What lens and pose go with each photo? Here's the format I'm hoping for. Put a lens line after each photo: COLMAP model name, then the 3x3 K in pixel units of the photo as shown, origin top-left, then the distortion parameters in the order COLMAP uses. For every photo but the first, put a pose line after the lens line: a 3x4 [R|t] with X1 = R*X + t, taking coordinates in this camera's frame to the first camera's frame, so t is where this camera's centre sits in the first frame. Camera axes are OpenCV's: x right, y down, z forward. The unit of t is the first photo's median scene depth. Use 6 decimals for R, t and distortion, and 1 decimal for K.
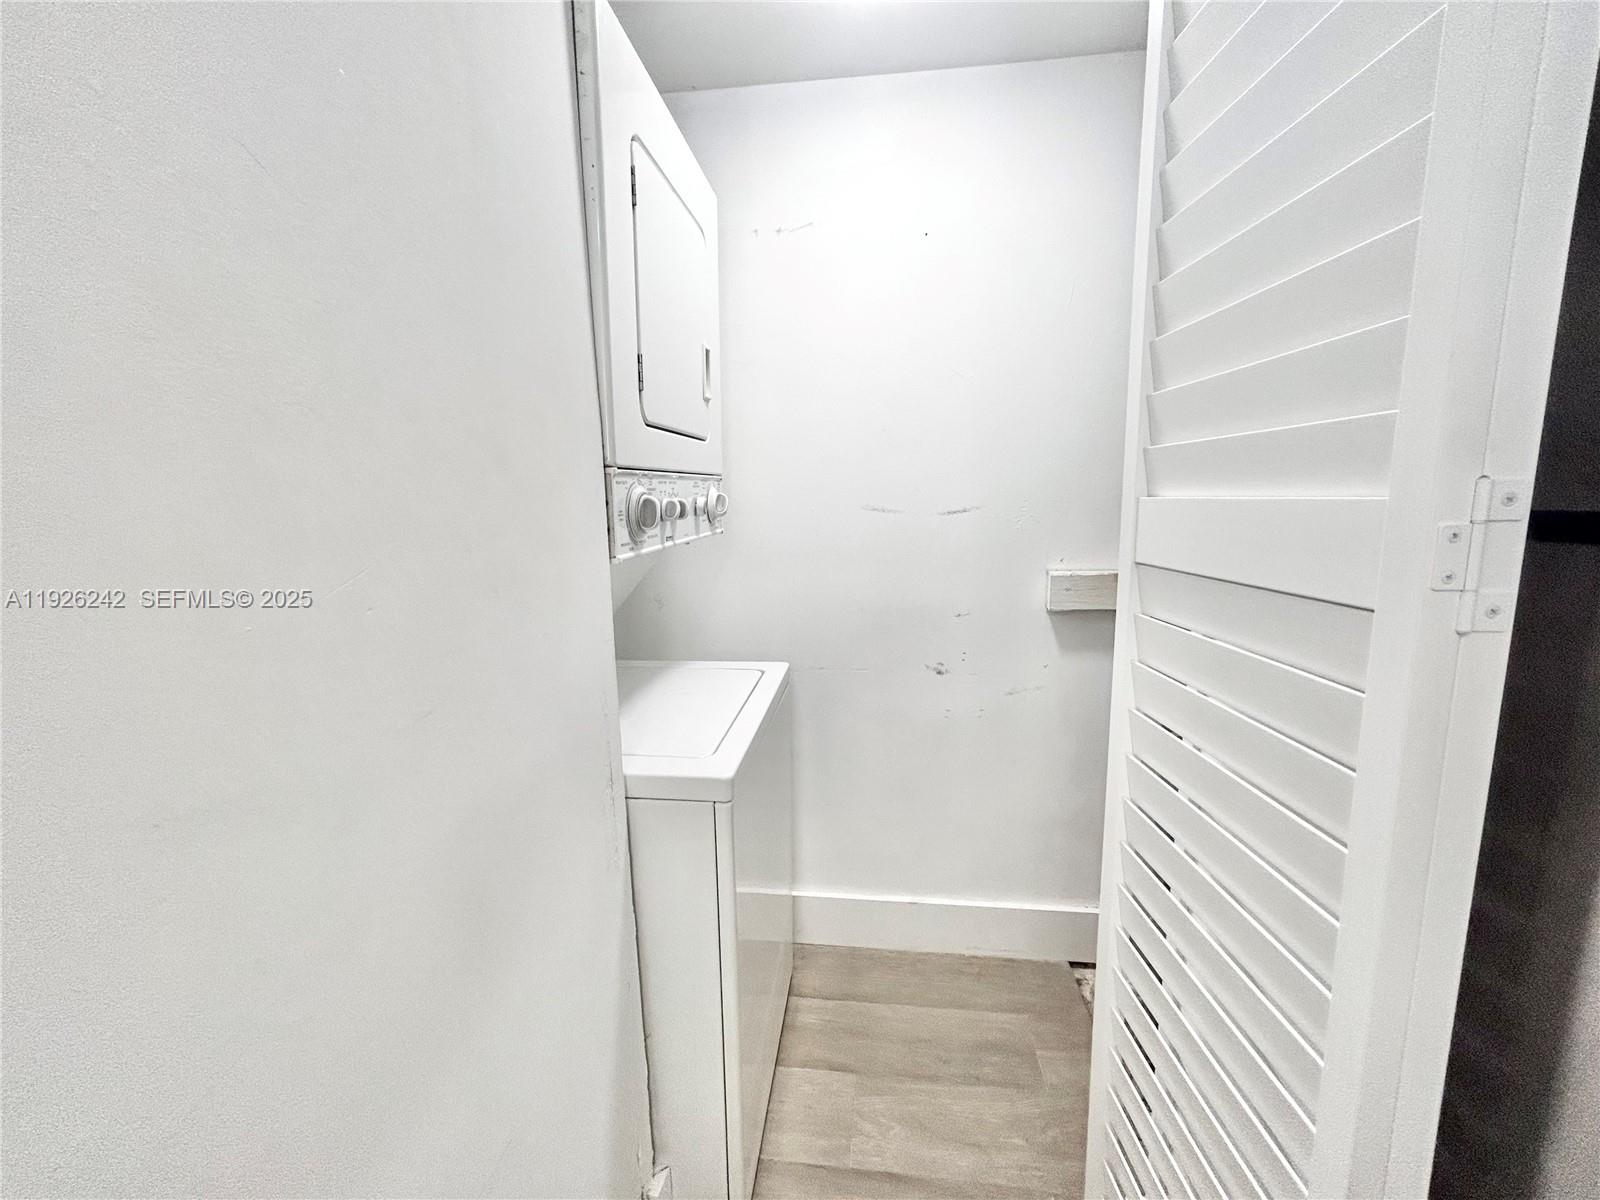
lens RADIAL K [[650.0, 0, 801.6], [0, 650.0, 598.1], [0, 0, 1]] dist [-0.001675, 0.000224]
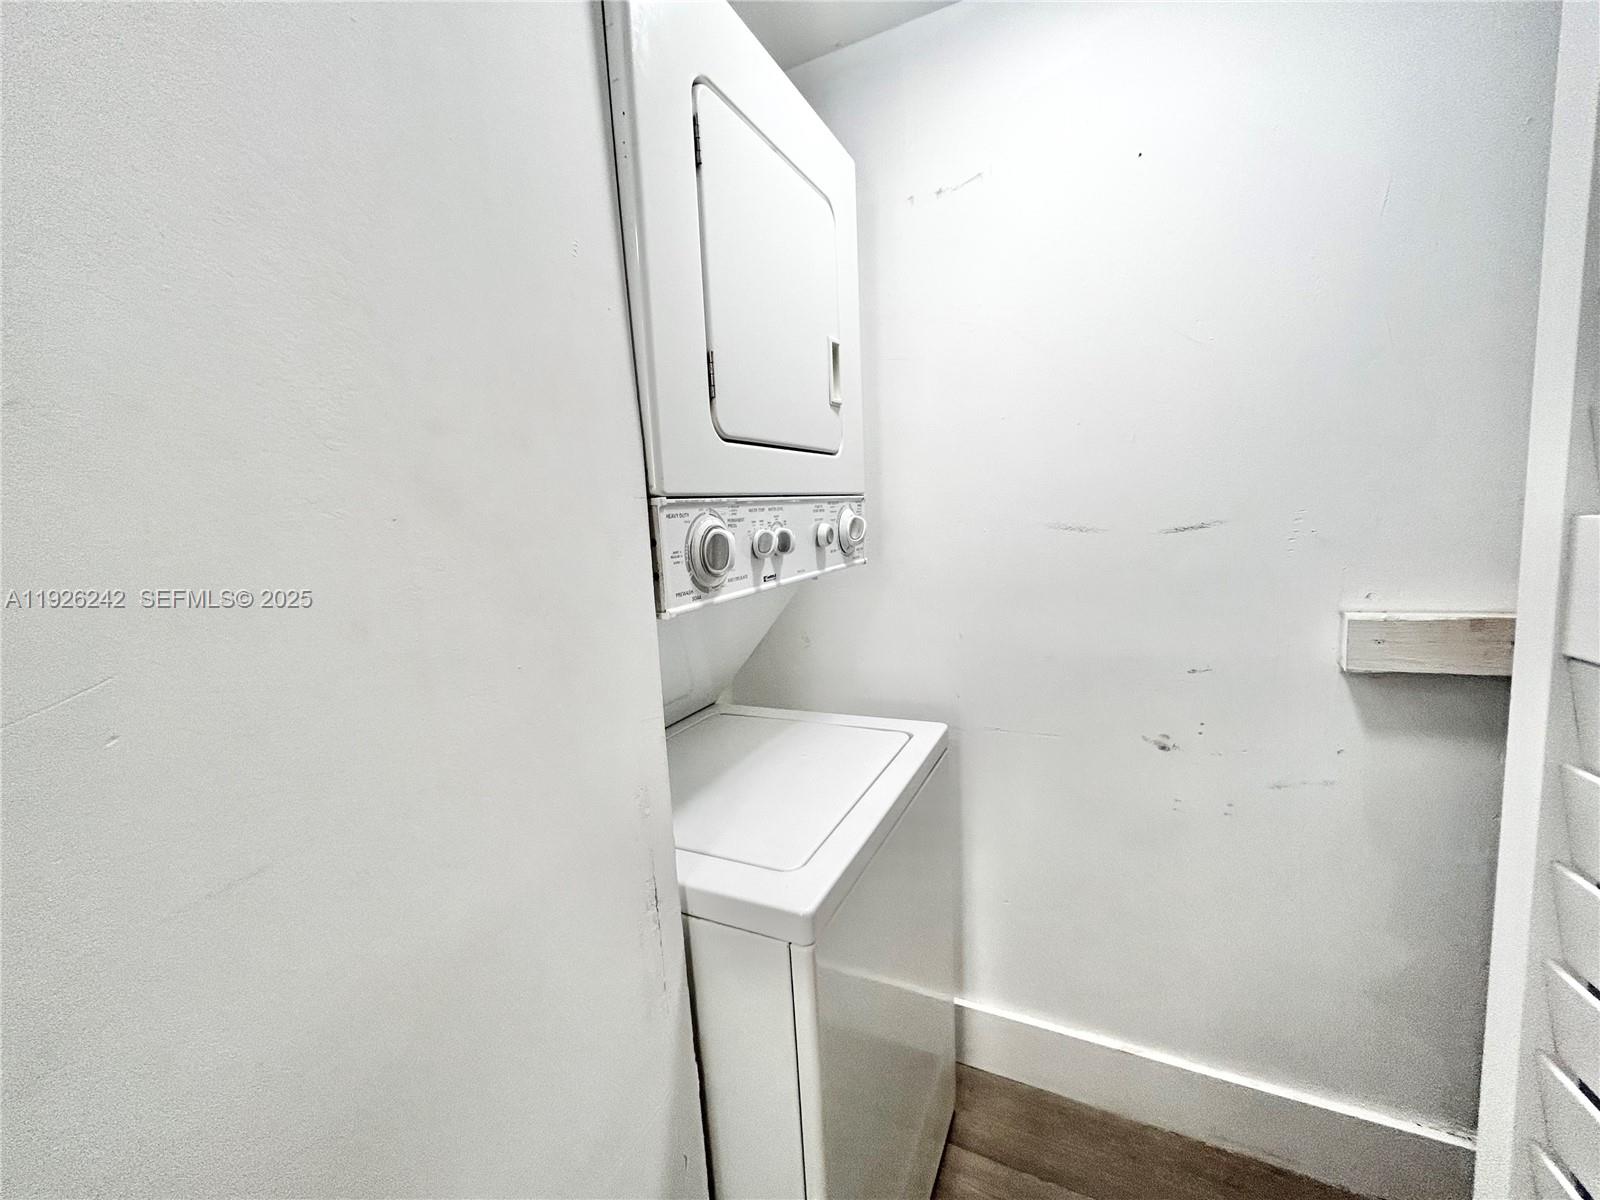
lens RADIAL K [[650.0, 0, 801.6], [0, 650.0, 598.1], [0, 0, 1]] dist [-0.001675, 0.000224]
pose [[0.943723, 0.004470, -0.330707, 0.101441], [-0.011123, 0.999772, -0.018228, -0.053154], [0.330550, 0.020881, 0.943558, 0.253151]]
